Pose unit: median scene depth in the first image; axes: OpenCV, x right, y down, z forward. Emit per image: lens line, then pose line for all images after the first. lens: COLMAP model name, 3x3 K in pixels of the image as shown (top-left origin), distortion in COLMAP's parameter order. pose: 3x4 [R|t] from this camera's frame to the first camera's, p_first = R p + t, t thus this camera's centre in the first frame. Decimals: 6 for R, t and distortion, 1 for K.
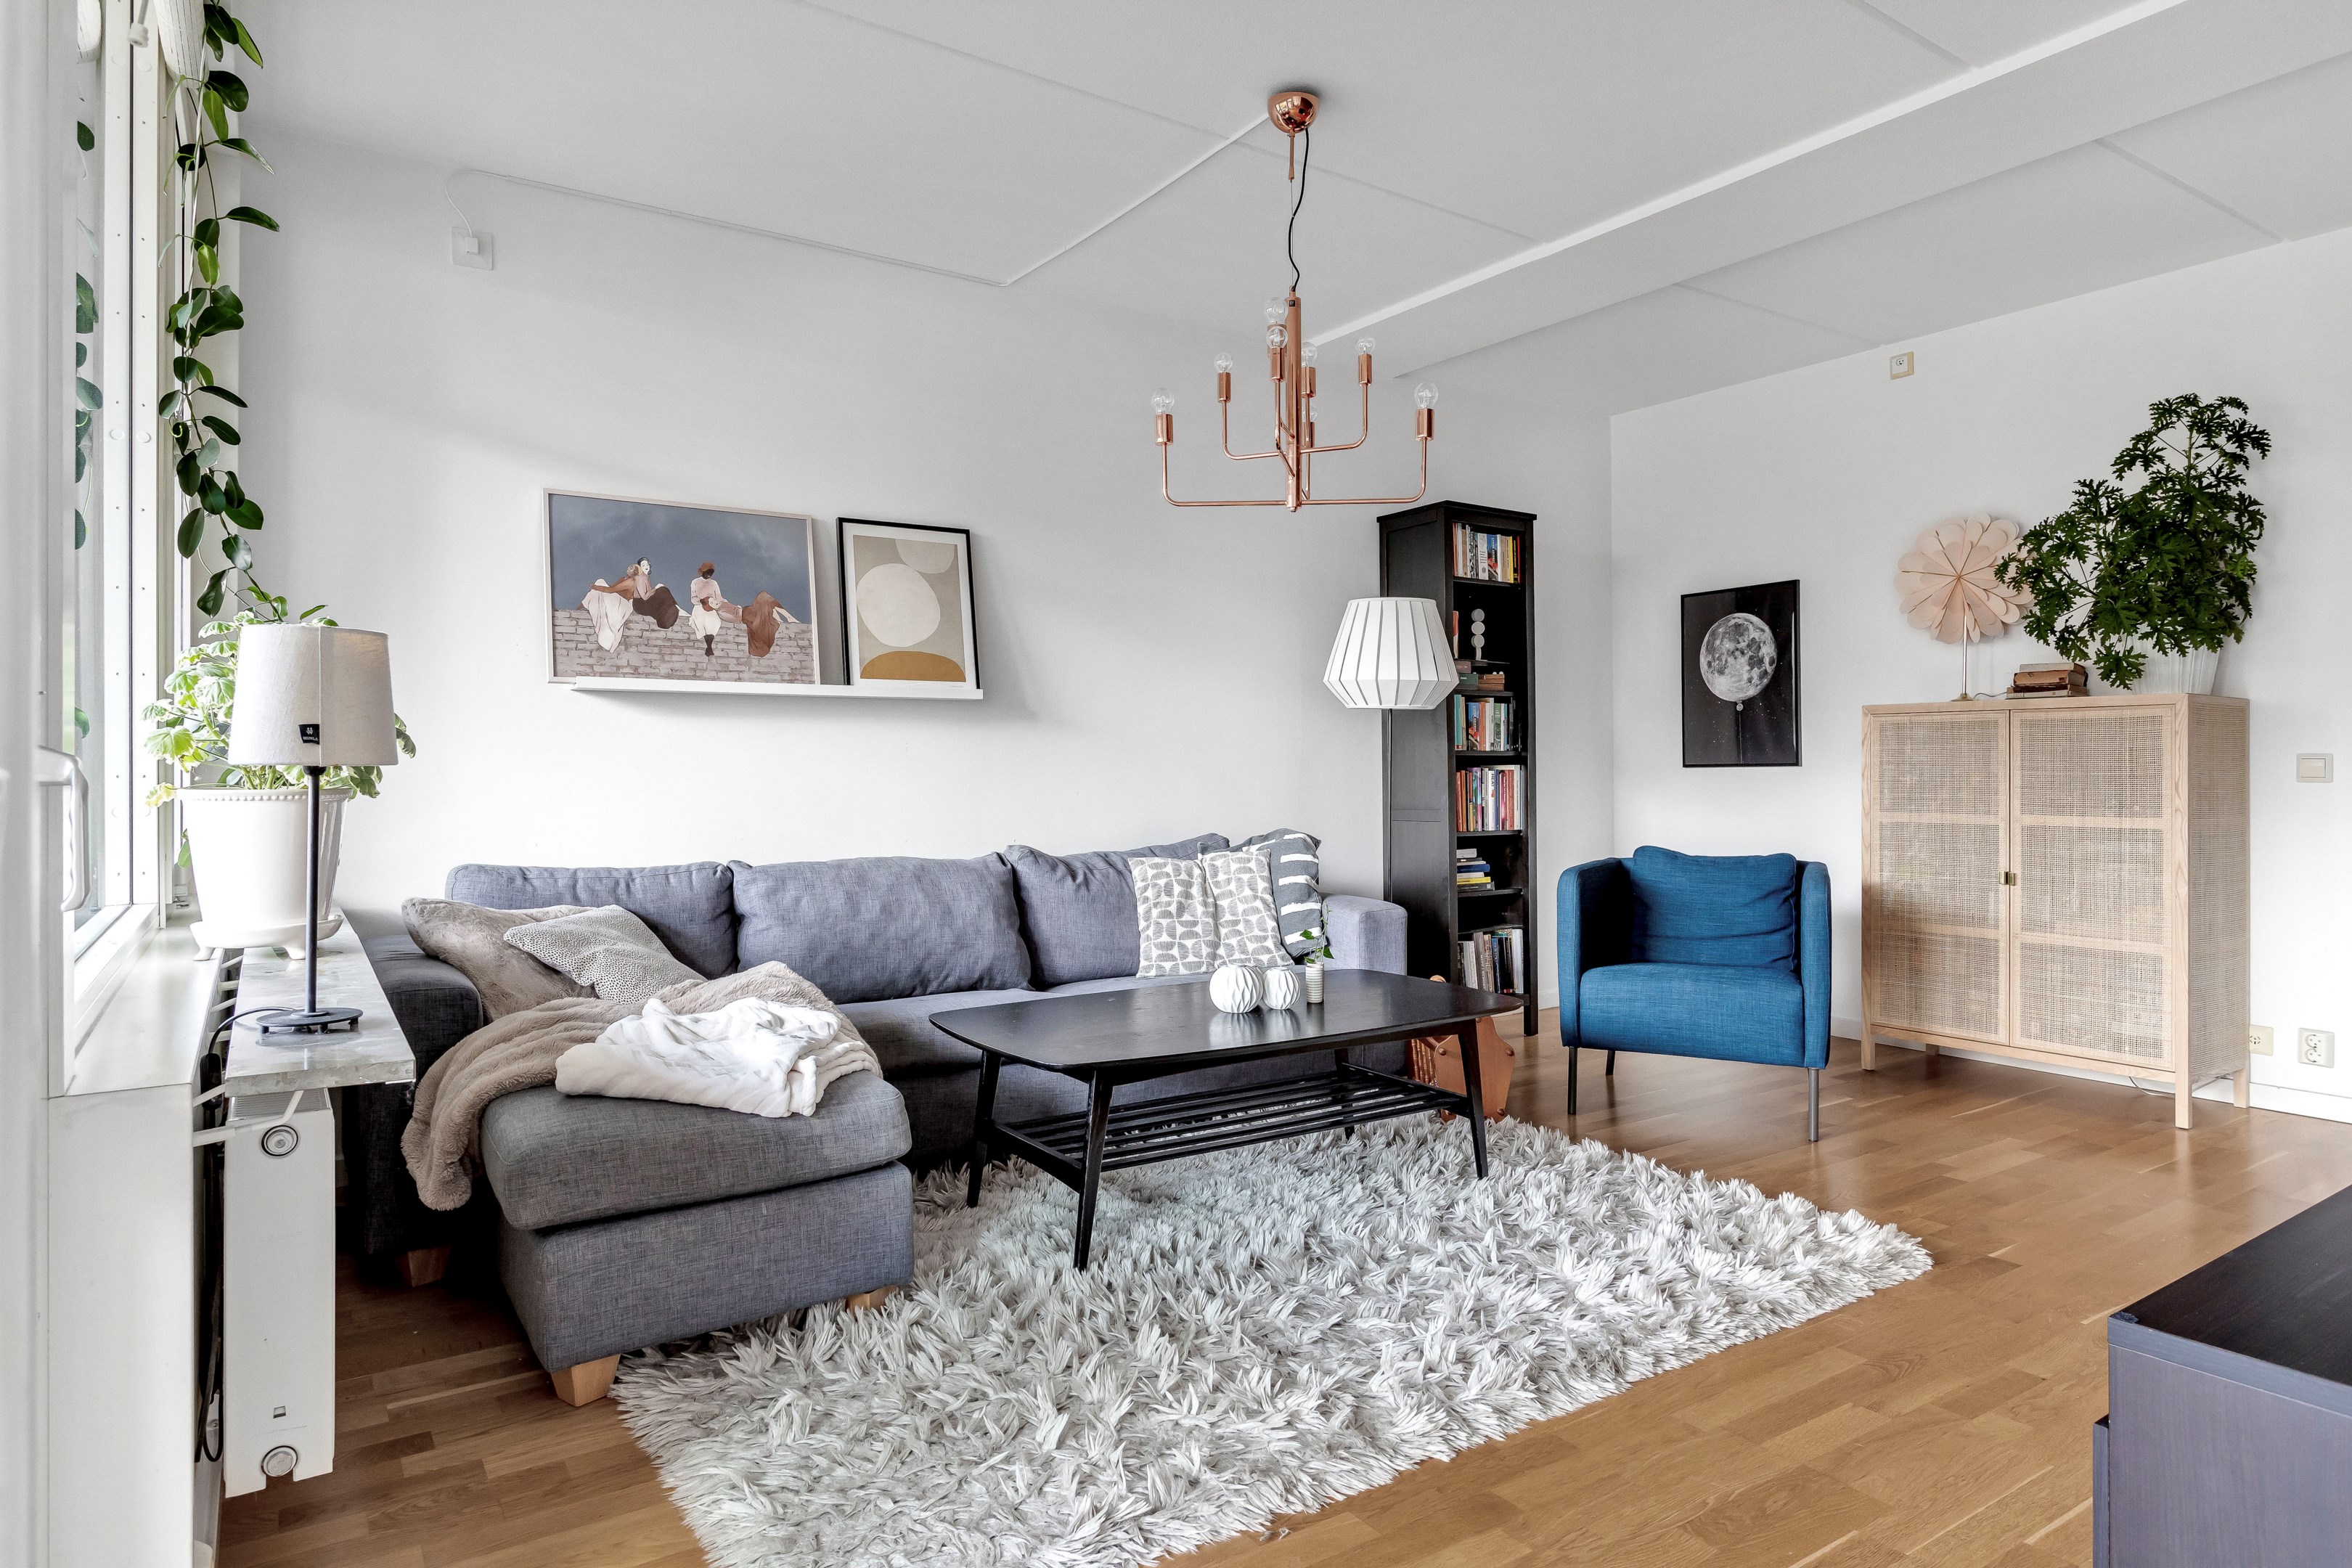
lens RADIAL K [[1447.1, 0, 1178.2], [0, 1447.1, 780.0], [0, 0, 1]] dist [-0.002813, 0.007165]
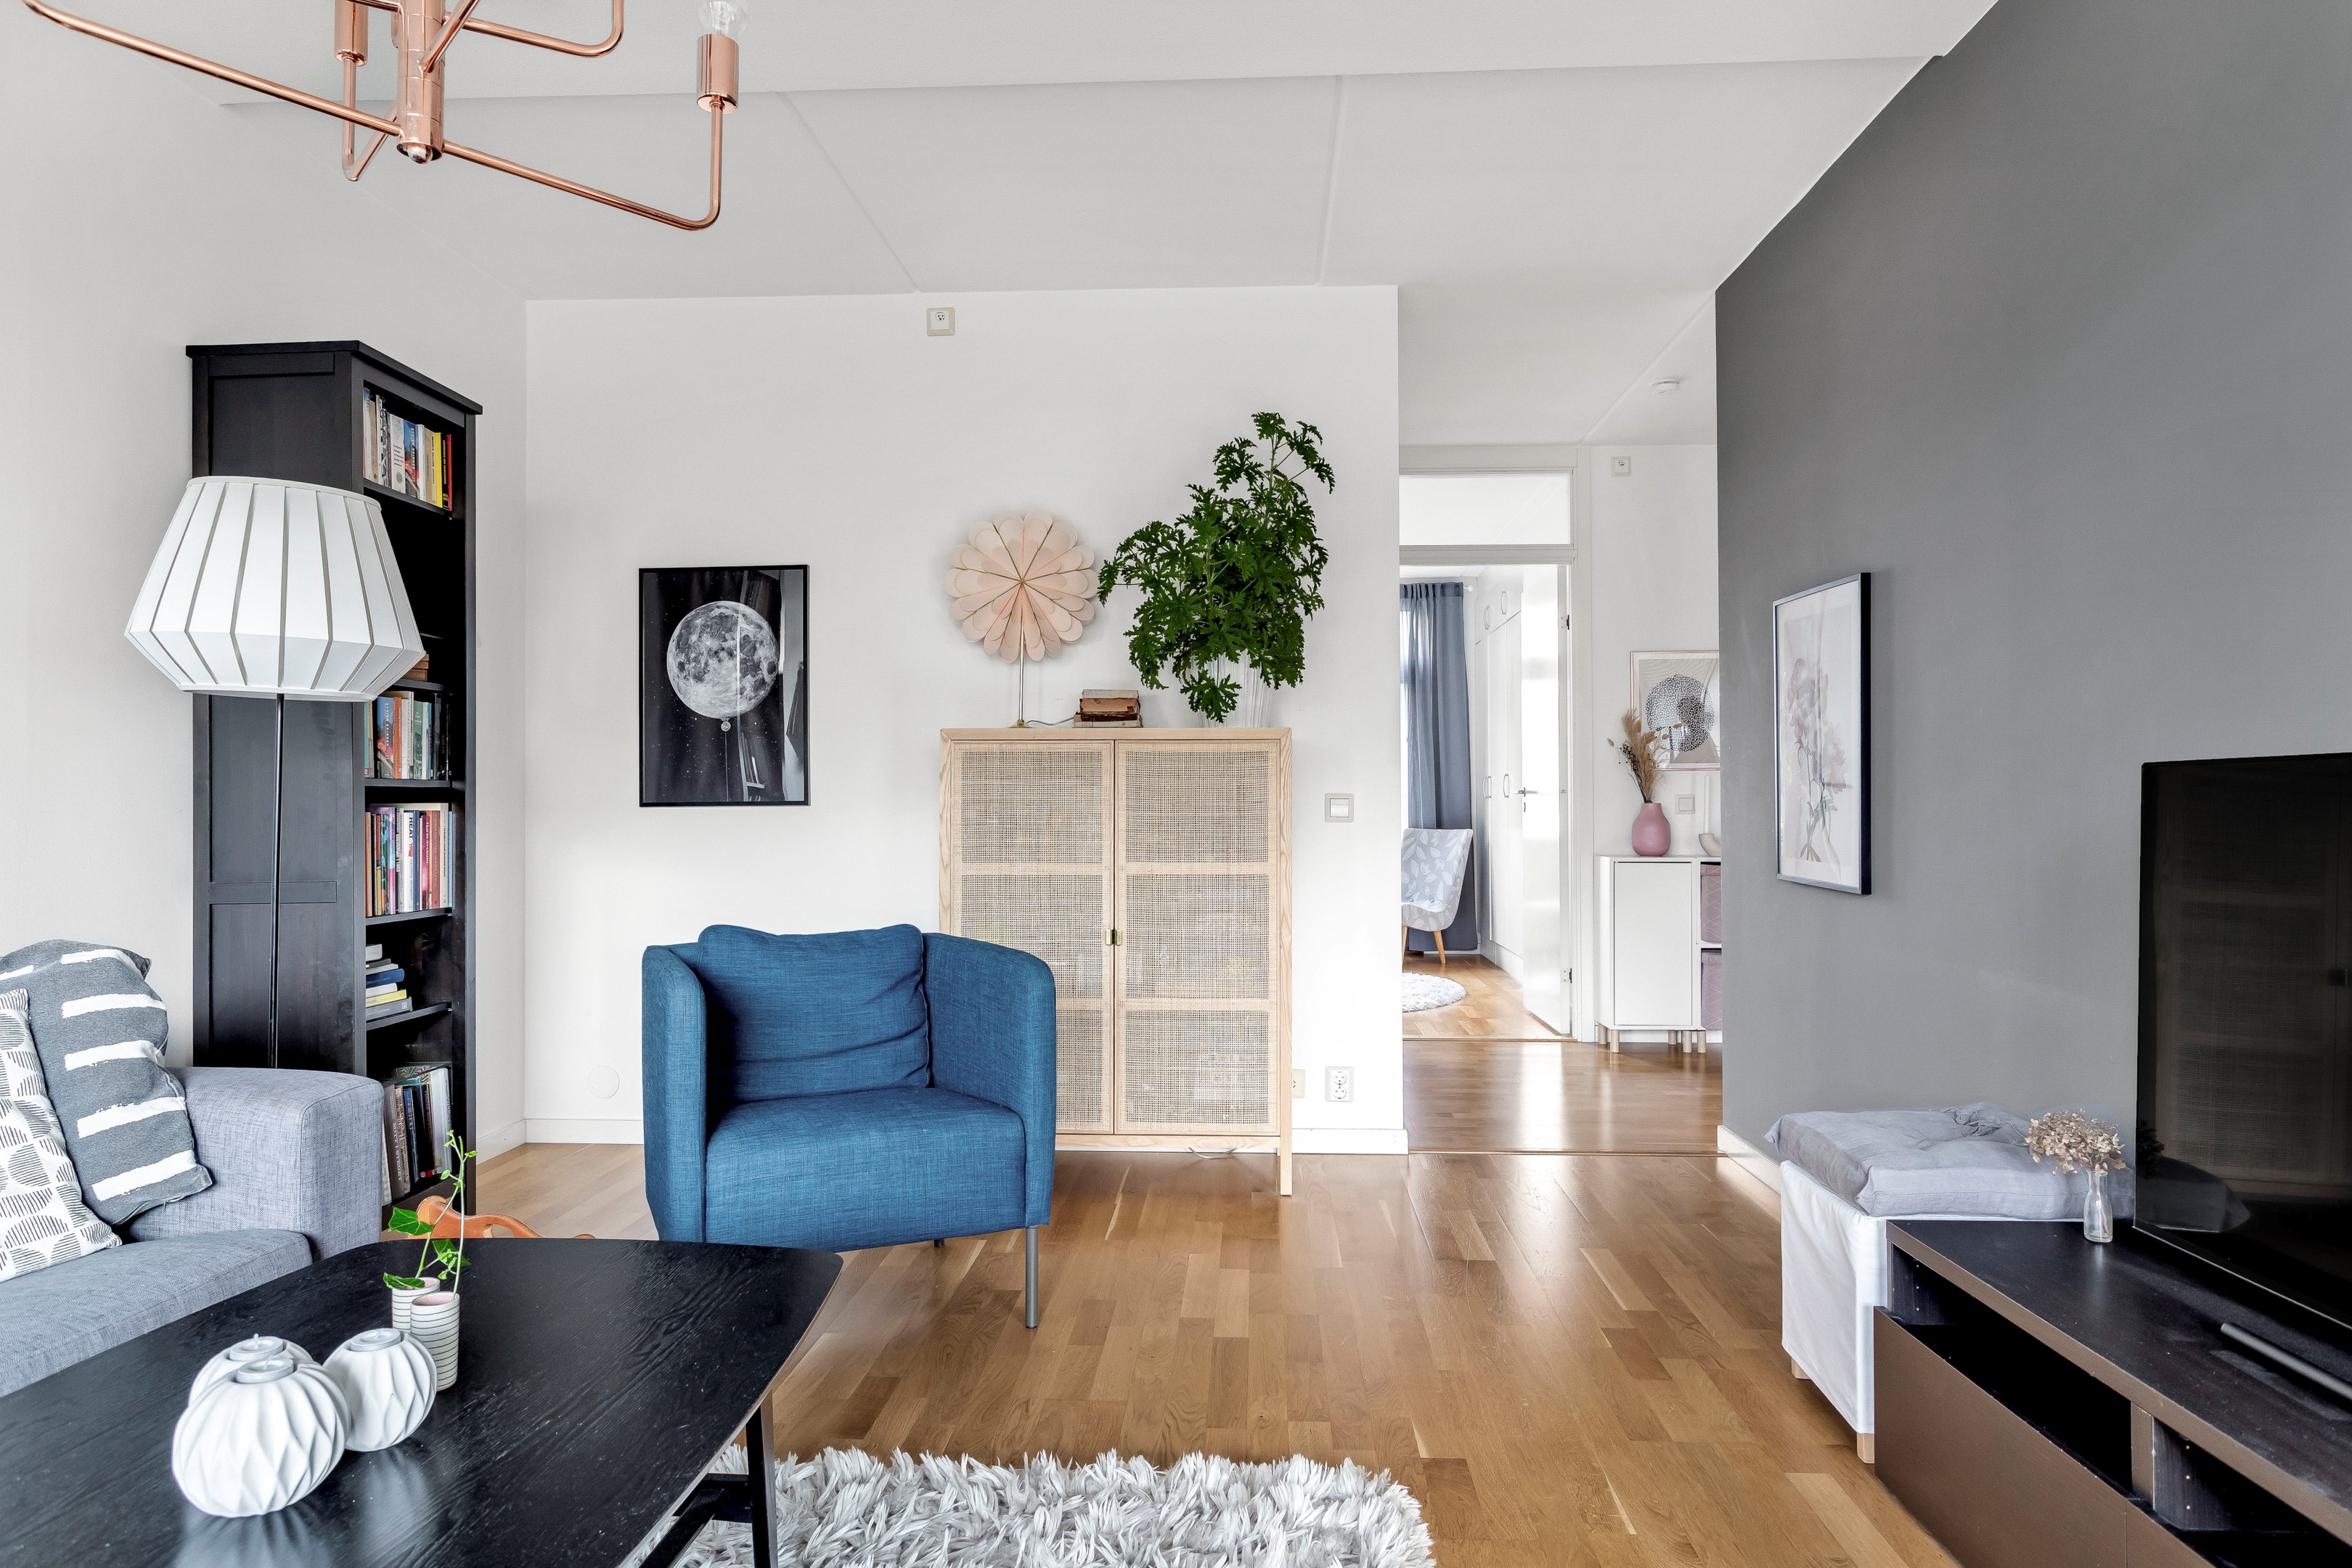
lens RADIAL K [[1447.1, 0, 1195.8], [0, 1447.1, 783.7], [0, 0, 1]] dist [-0.002813, 0.007165]
pose [[0.600002, 0.012565, 0.799899, -0.078525], [0.006030, 0.999777, -0.020227, -0.004803], [-0.799975, 0.016960, 0.599793, 0.432417]]
